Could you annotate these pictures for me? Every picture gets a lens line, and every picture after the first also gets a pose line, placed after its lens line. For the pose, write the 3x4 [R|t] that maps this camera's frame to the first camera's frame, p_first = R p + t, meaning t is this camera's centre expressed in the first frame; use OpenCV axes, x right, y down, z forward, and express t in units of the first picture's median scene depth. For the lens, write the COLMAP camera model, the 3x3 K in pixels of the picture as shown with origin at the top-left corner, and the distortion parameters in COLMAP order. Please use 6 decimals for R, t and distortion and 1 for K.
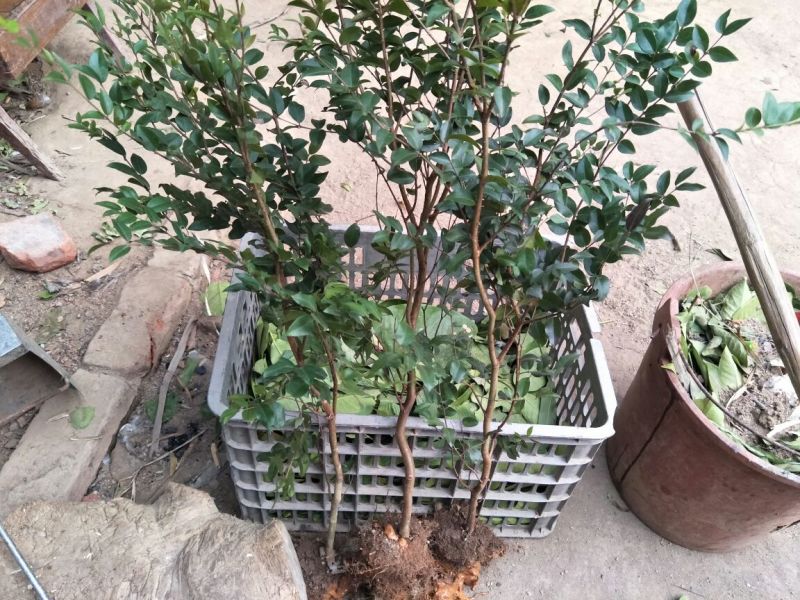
lens RADIAL K [[692.0, 0, 362.2], [0, 692.0, 299.9], [0, 0, 1]] dist [-0.028100, 0.000690]
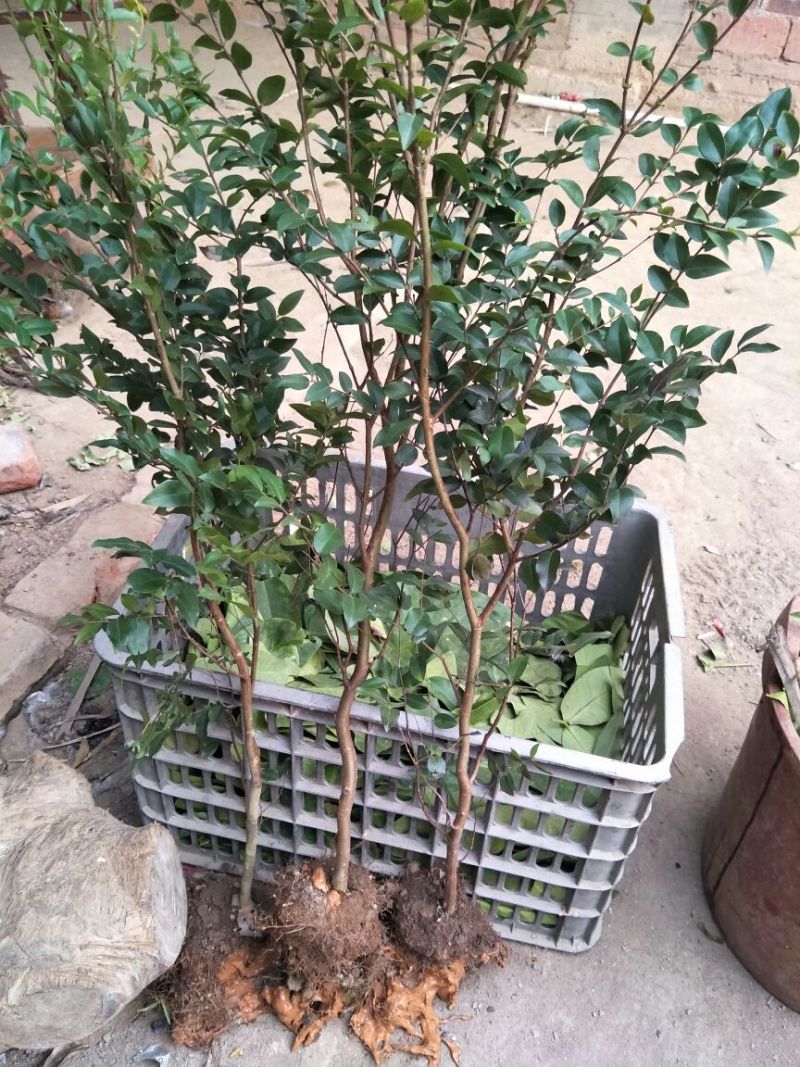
lens RADIAL K [[910.9, 0, 356.8], [0, 910.9, 537.6], [0, 0, 1]] dist [-0.041310, 0.016087]
pose [[0.976809, 0.128277, -0.171431, 0.168694], [-0.151320, 0.980048, -0.128875, 0.108883], [0.151479, 0.151828, 0.976730, 0.083375]]
